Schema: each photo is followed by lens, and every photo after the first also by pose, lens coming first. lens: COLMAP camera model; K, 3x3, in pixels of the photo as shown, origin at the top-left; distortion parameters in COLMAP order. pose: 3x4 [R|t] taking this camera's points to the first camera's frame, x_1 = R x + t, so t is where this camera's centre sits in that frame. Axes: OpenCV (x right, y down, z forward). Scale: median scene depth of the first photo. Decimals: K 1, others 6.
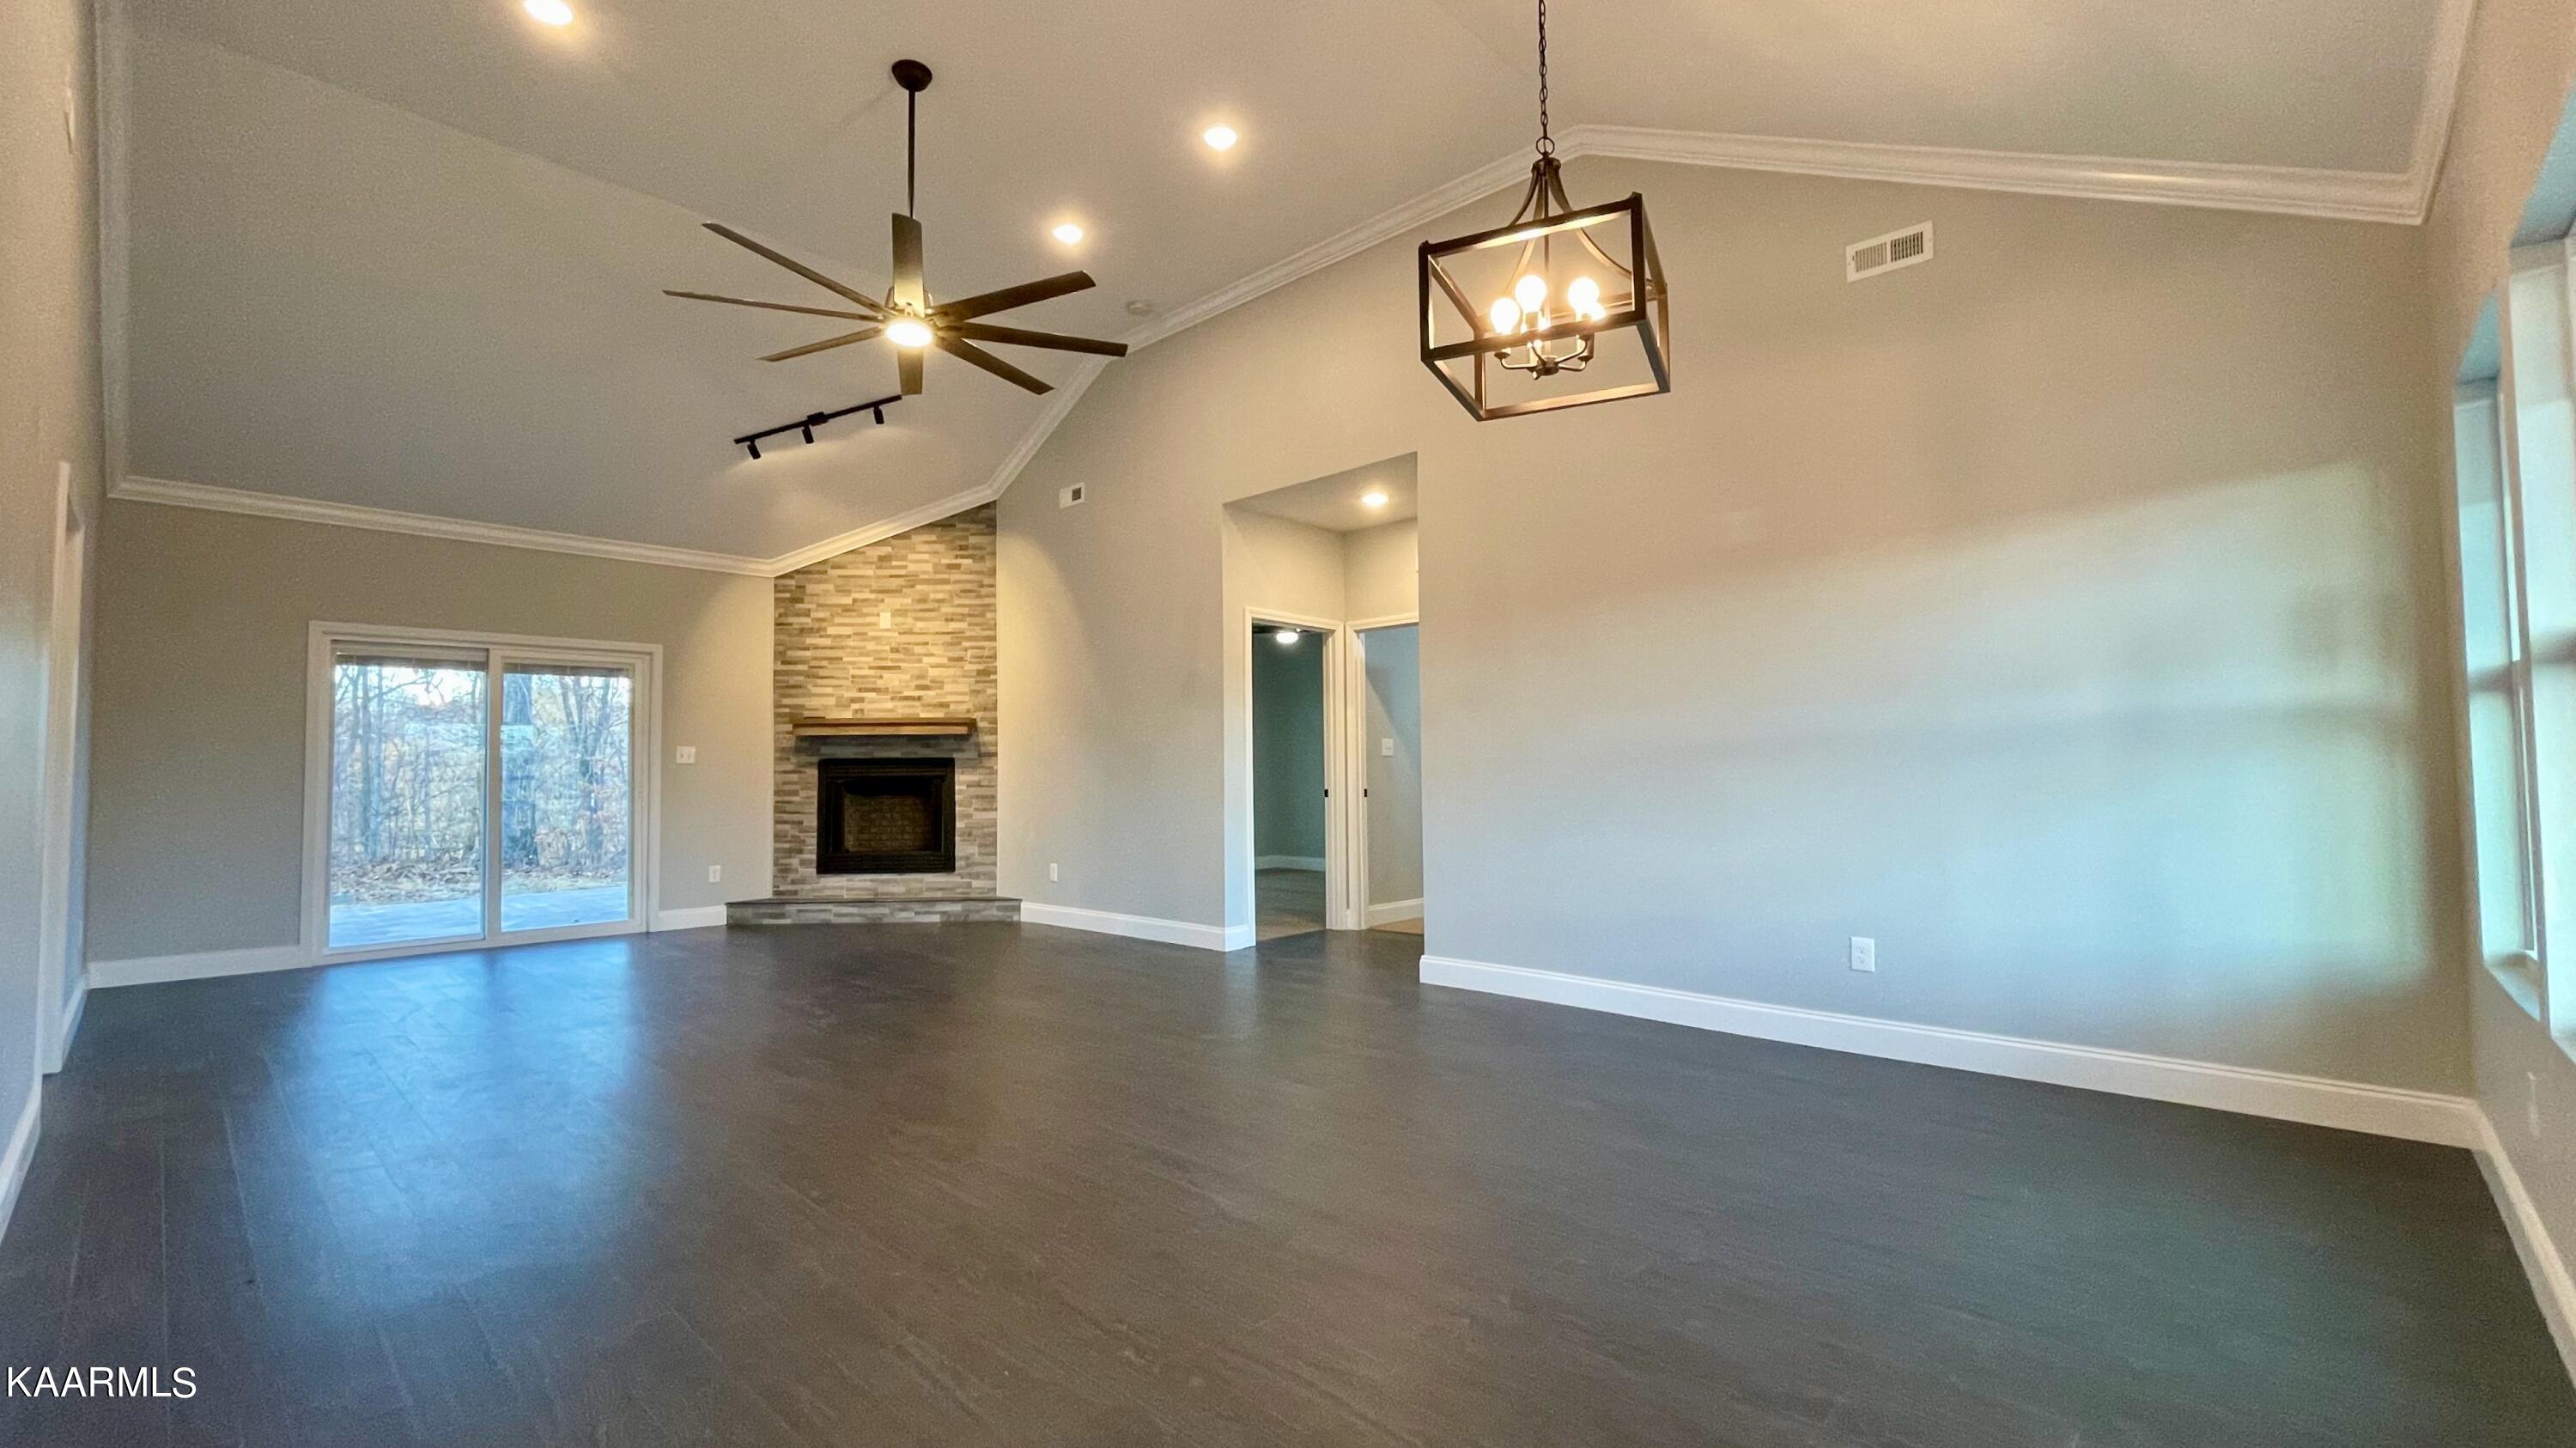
lens RADIAL K [[1064.7, 0, 1295.0], [0, 1064.7, 730.1], [0, 0, 1]] dist [0.000073, 0.000143]
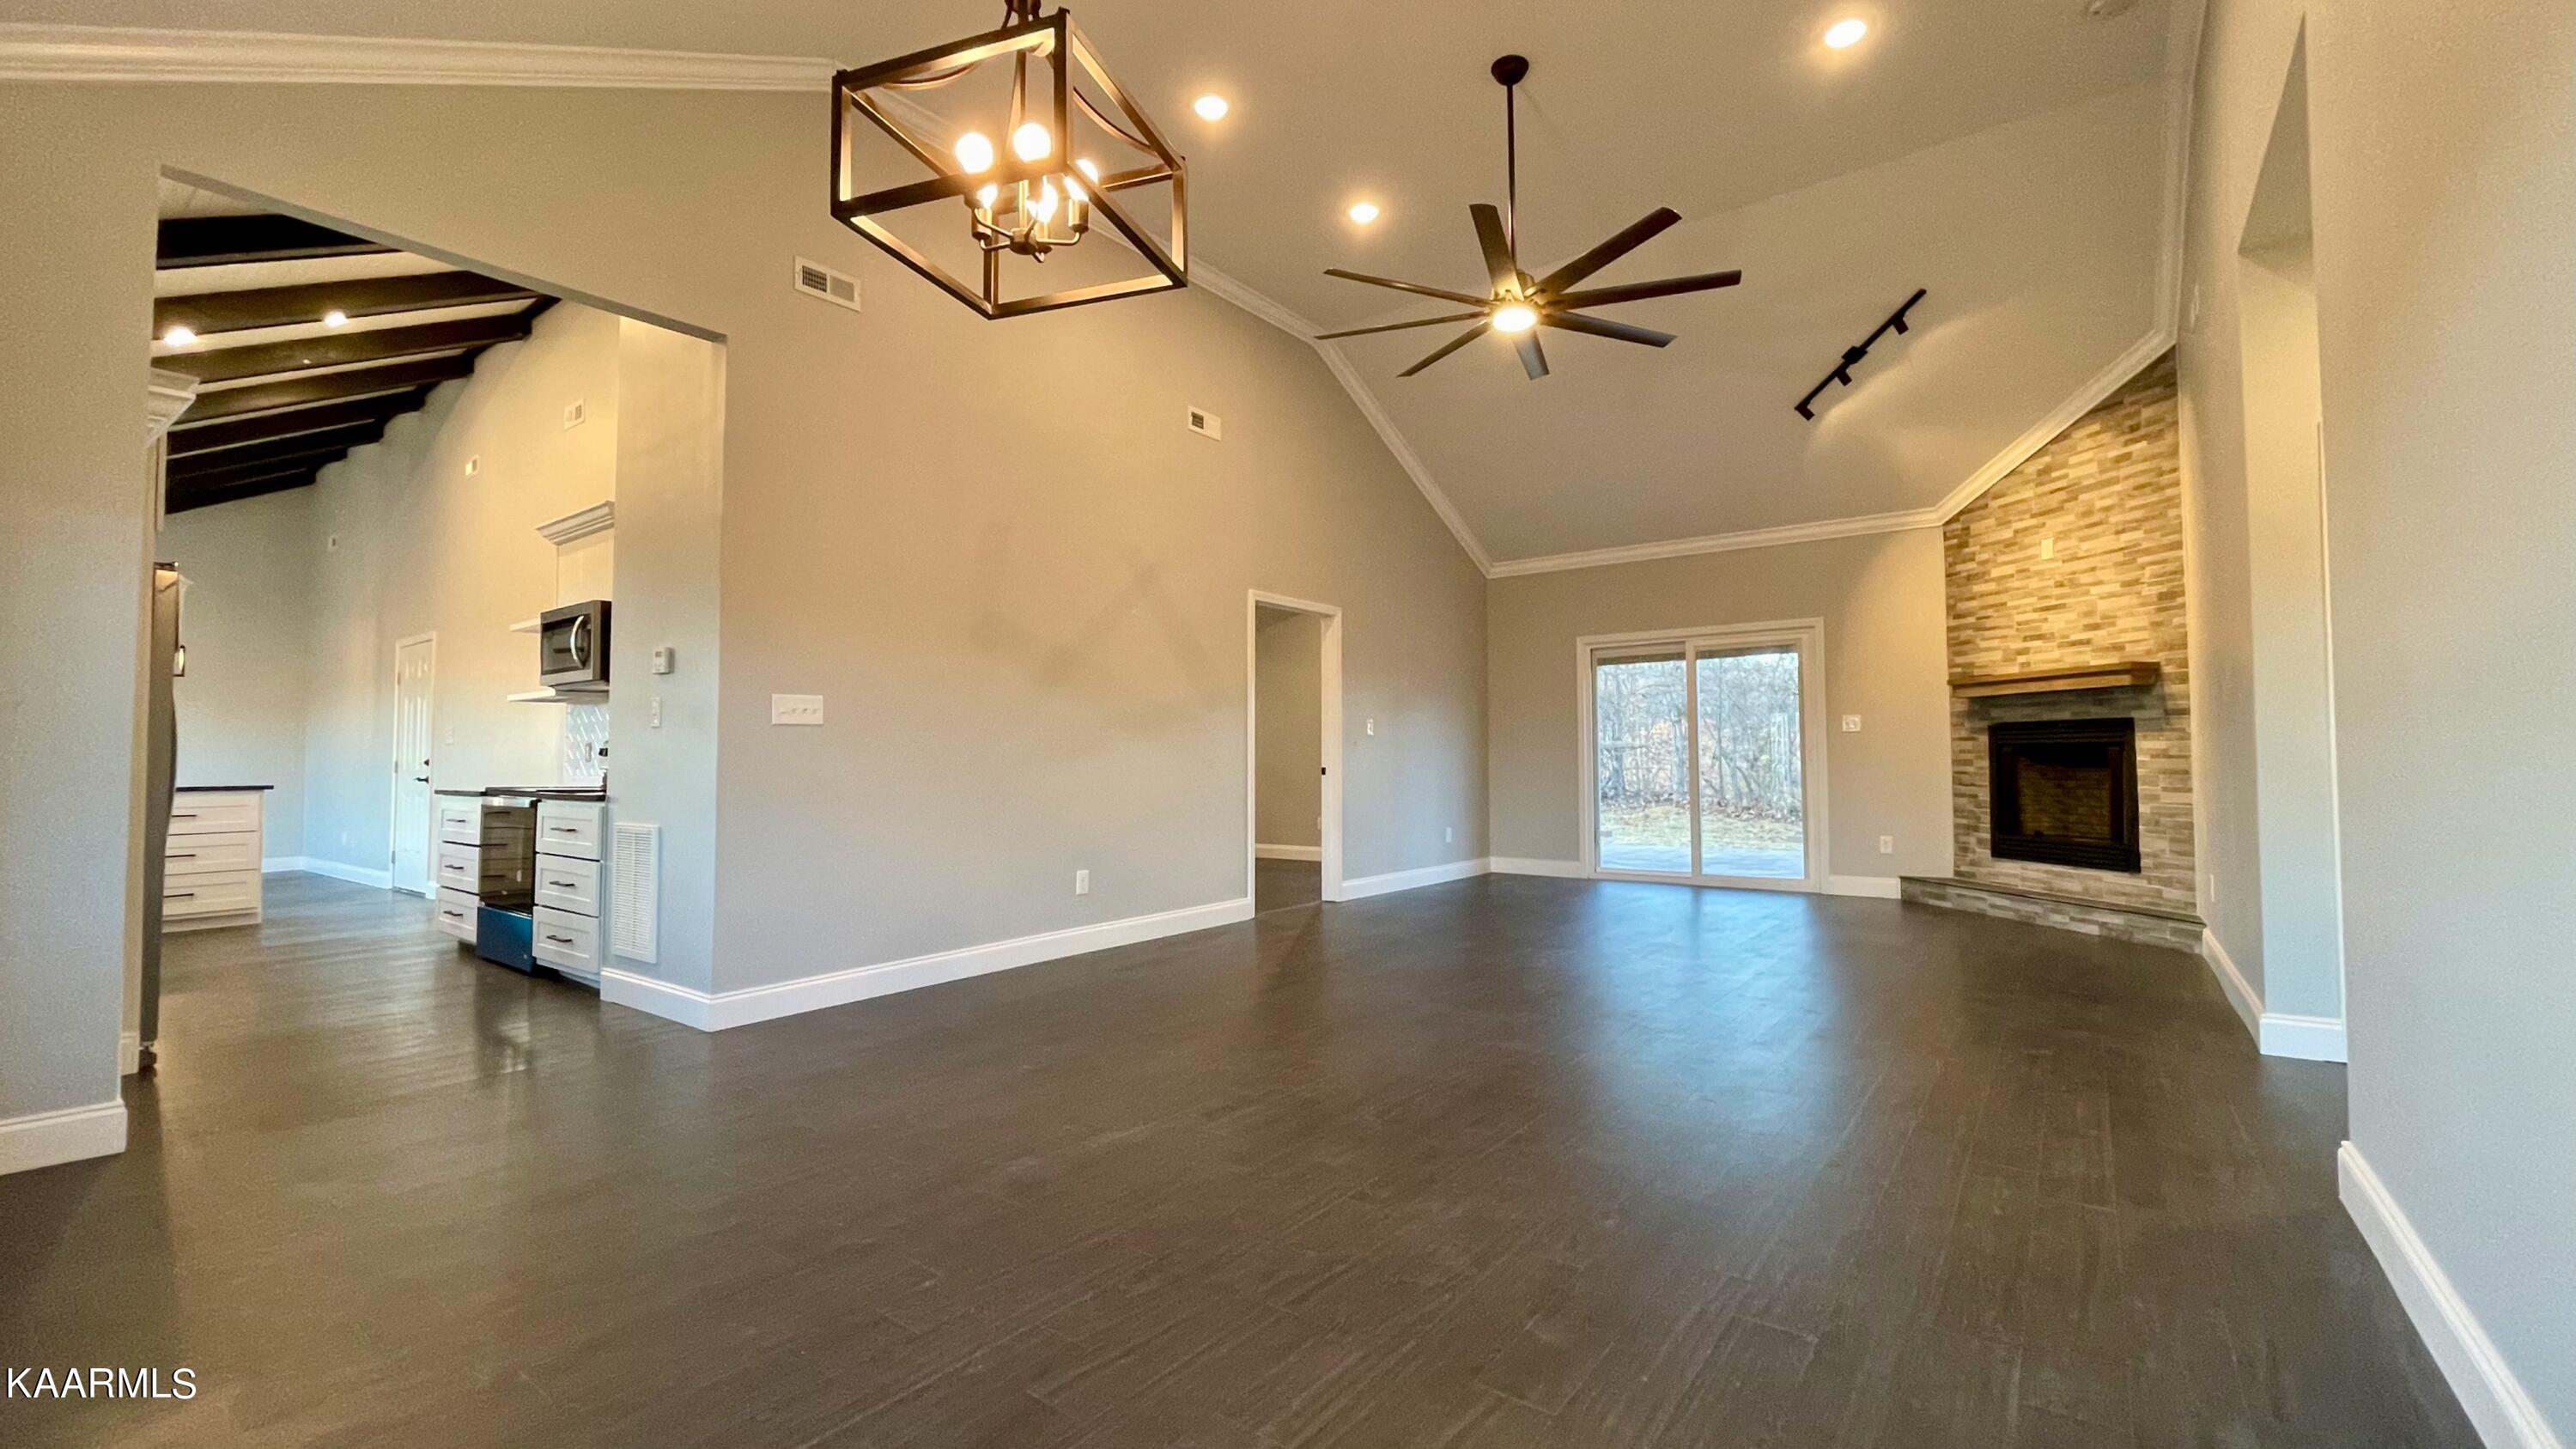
lens RADIAL K [[1064.7, 0, 1295.0], [0, 1064.7, 730.6], [0, 0, 1]] dist [0.000073, 0.000143]
pose [[0.110181, -0.016557, -0.993774, 0.346669], [0.050956, 0.998640, -0.010989, 0.013499], [0.992604, -0.049428, 0.110875, 0.344494]]
